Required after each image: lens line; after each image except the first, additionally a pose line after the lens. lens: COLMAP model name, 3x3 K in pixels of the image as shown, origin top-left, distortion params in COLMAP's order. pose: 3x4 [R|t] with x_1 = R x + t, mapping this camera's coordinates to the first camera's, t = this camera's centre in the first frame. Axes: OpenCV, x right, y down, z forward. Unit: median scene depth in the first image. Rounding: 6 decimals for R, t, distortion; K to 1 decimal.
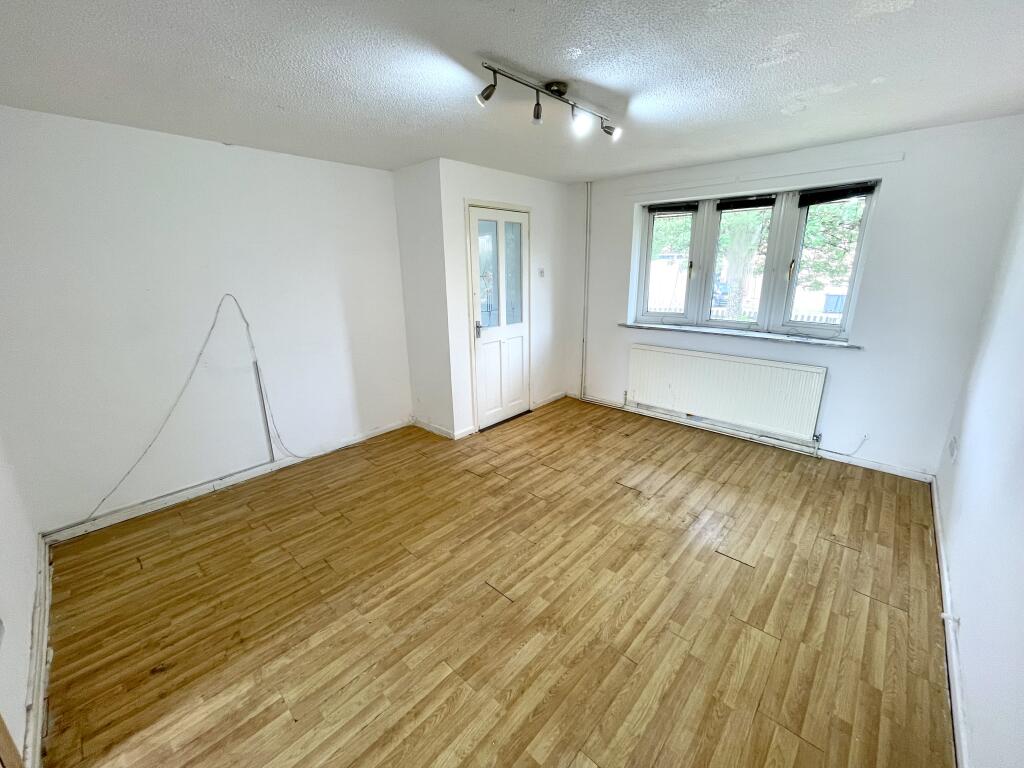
lens RADIAL K [[408.1, 0, 509.8], [0, 408.1, 377.5], [0, 0, 1]] dist [-0.000671, -0.000182]
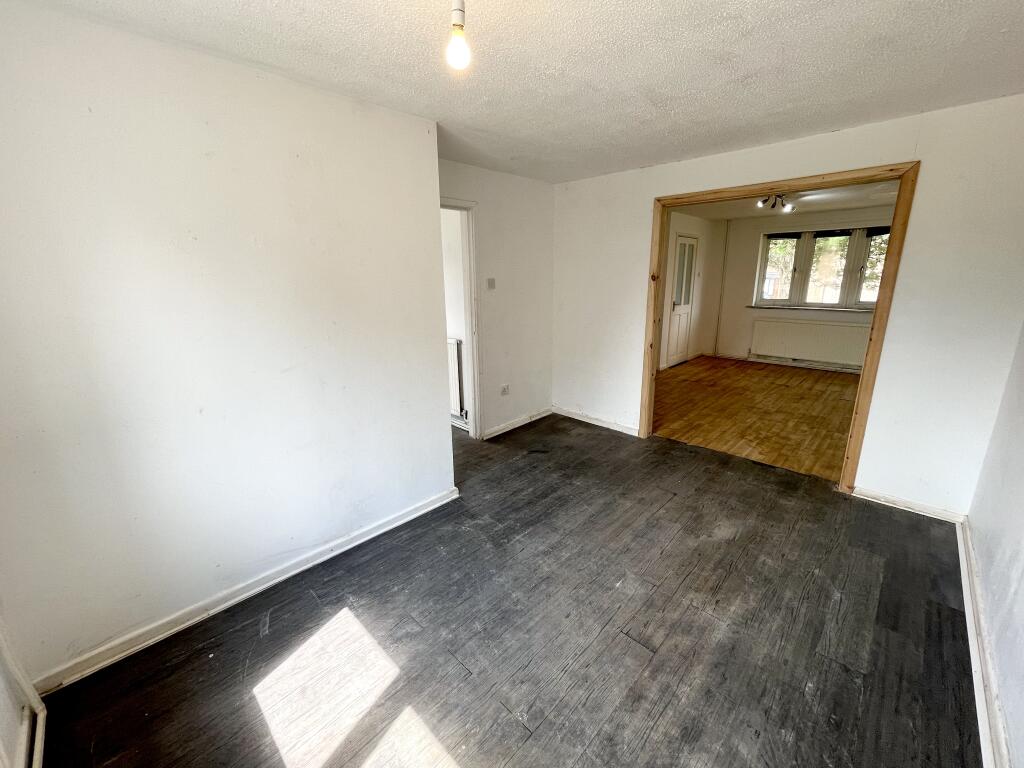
lens RADIAL K [[414.3, 0, 509.6], [0, 414.3, 378.7], [0, 0, 1]] dist [0.002901, -0.003335]
pose [[0.999857, 0.007145, -0.015324, -0.705644], [-0.007470, 0.999746, -0.021256, 0.217993], [0.015169, 0.021368, 0.999657, -0.715934]]
